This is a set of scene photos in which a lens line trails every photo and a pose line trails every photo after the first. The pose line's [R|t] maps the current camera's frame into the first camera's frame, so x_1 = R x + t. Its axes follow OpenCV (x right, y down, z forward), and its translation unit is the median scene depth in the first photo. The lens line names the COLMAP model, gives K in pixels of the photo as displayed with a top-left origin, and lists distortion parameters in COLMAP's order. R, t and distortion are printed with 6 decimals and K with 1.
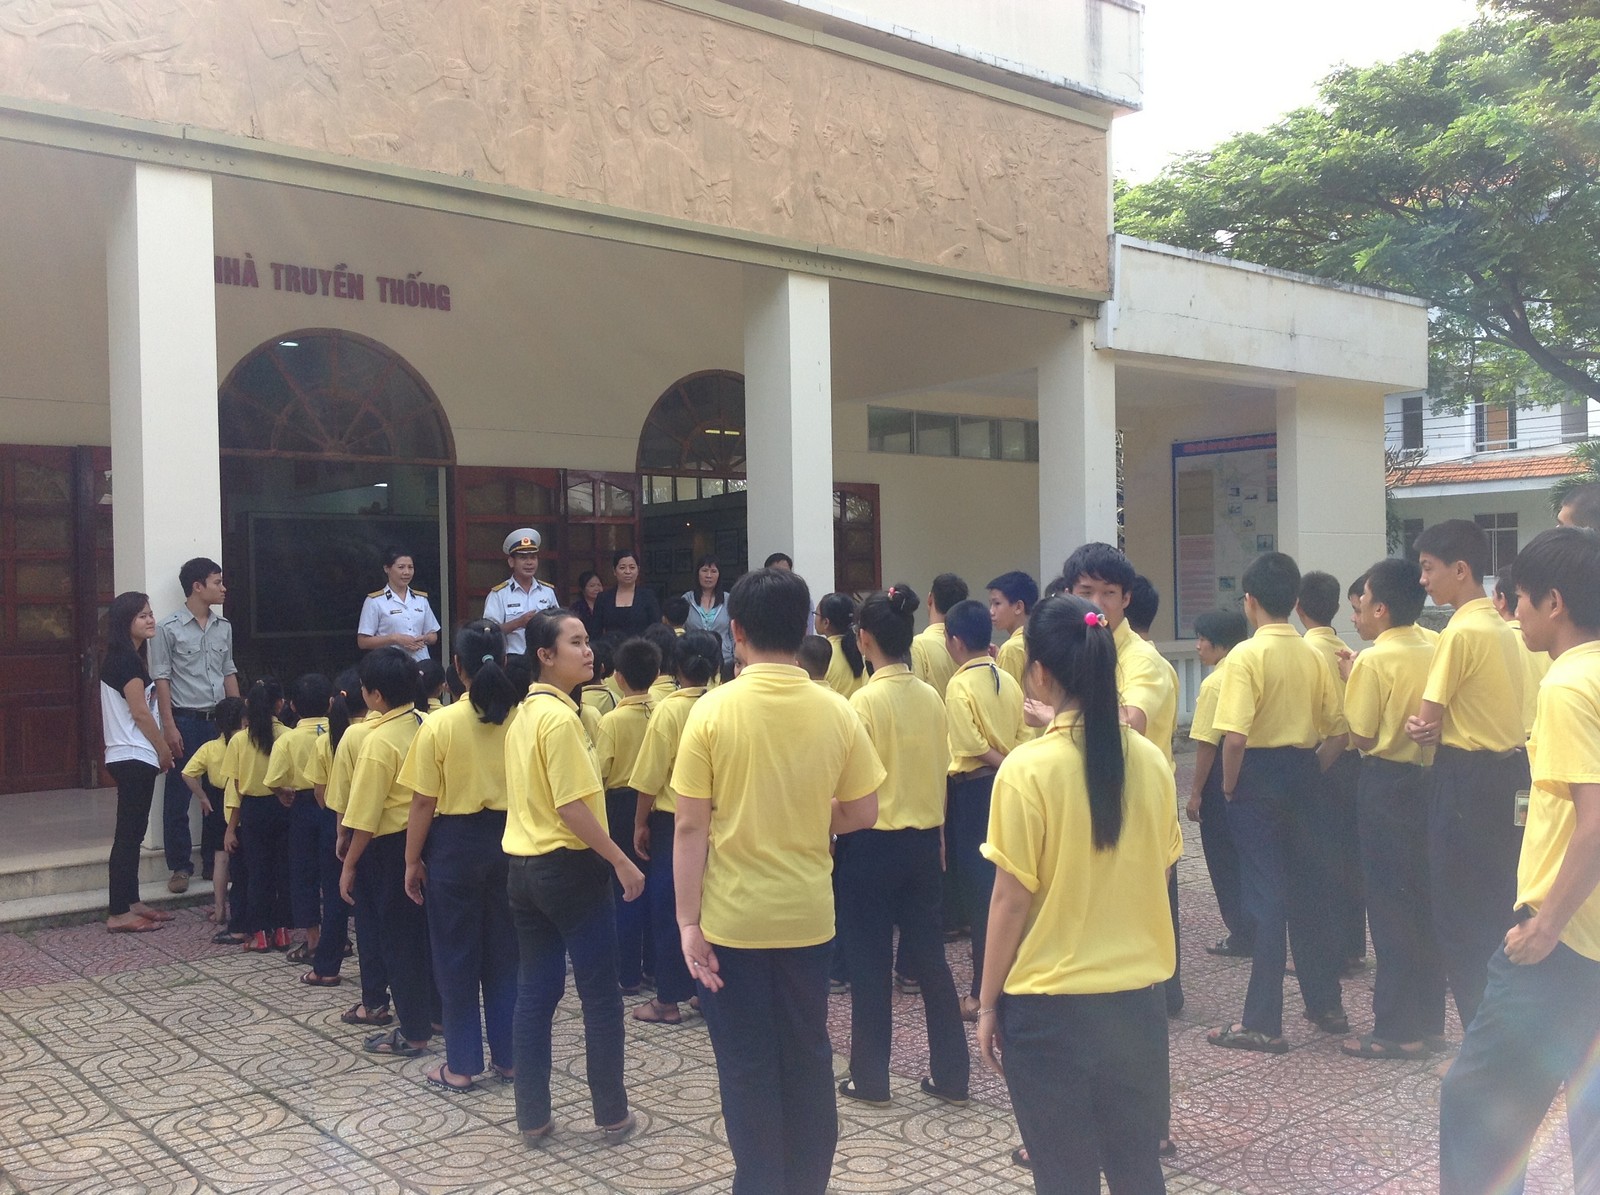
lens RADIAL K [[1491.9, 0, 800.0], [0, 1491.9, 597.5], [0, 0, 1]] dist [0.129115, -0.275667]
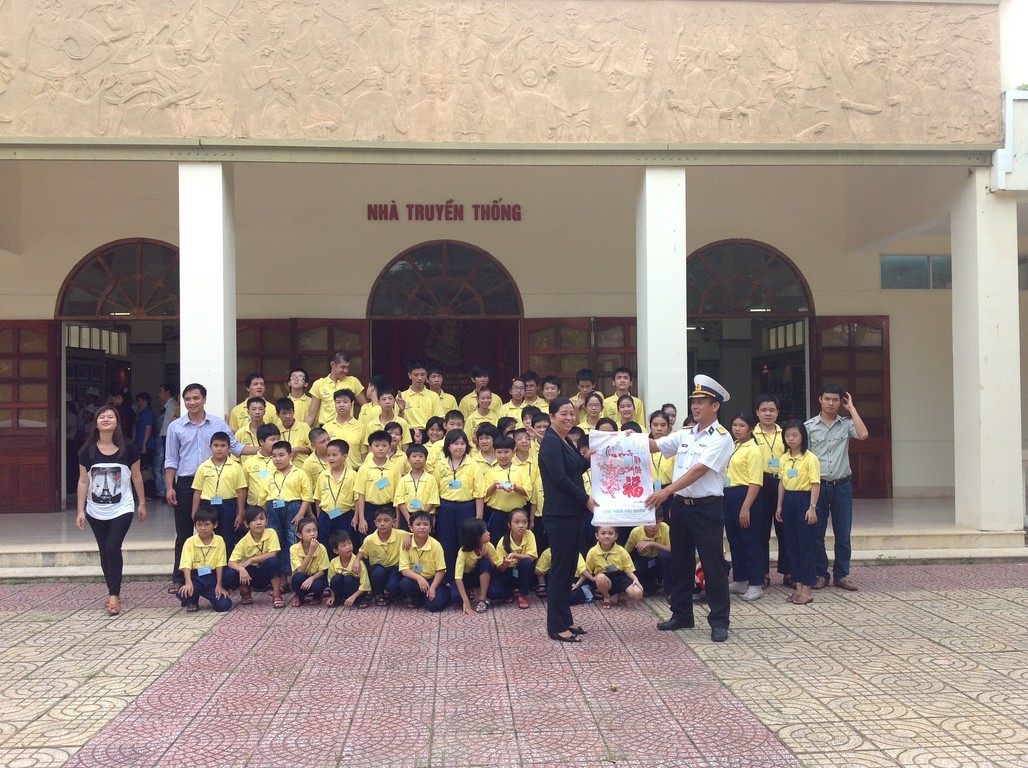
lens RADIAL K [[958.5, 0, 514.0], [0, 958.5, 384.0], [0, 0, 1]] dist [0.129115, -0.275667]
pose [[0.807747, -0.004407, -0.589513, 0.415670], [-0.005048, 0.999884, -0.014392, -0.006757], [0.589508, 0.014601, 0.807630, 0.224699]]
